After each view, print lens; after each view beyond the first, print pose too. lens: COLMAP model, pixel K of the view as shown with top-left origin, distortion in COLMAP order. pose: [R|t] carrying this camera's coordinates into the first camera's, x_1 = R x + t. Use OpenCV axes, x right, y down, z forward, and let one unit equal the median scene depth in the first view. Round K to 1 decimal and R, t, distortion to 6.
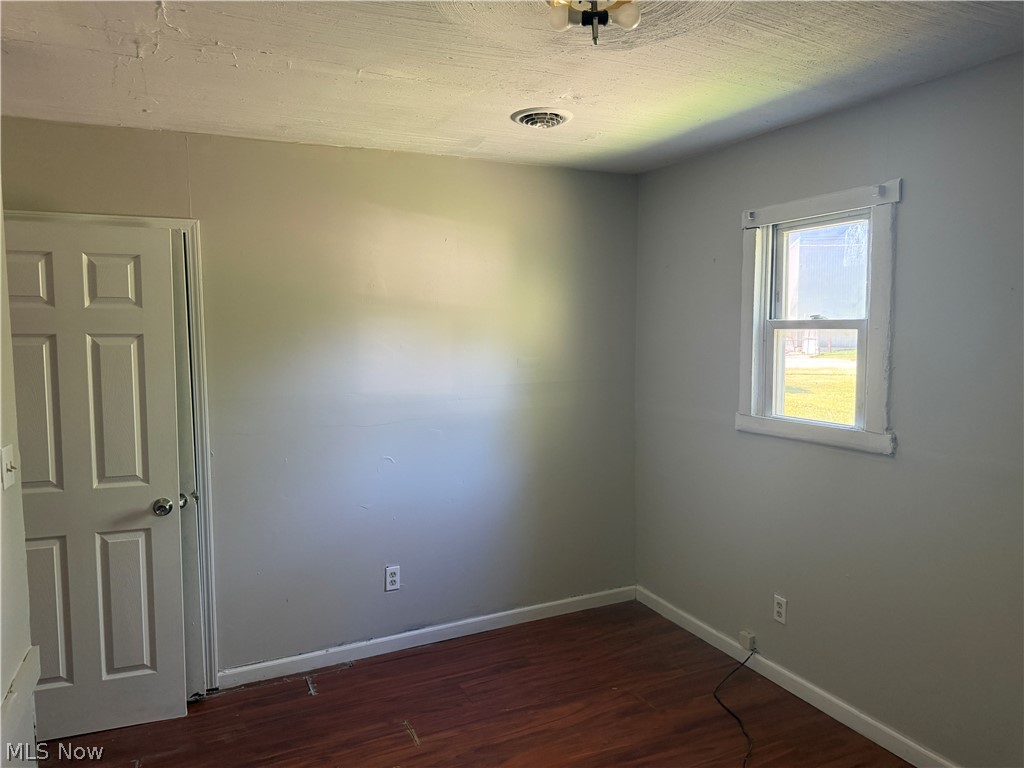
lens RADIAL K [[726.6, 0, 508.7], [0, 726.6, 385.1], [0, 0, 1]] dist [0.105171, -0.150906]
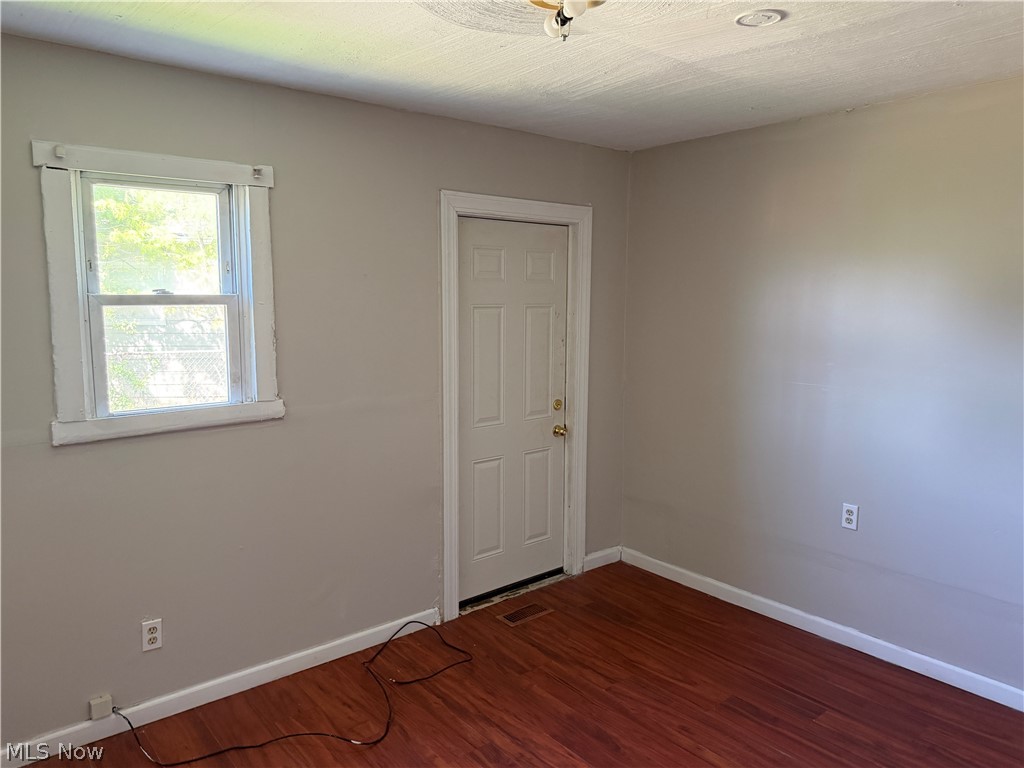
lens RADIAL K [[726.6, 0, 508.7], [0, 726.6, 385.1], [0, 0, 1]] dist [0.105171, -0.150906]
pose [[-0.260024, -0.117608, 0.958413, -0.558692], [0.081146, 0.986383, 0.143055, -0.074534], [-0.962187, 0.114969, -0.246939, 0.830403]]
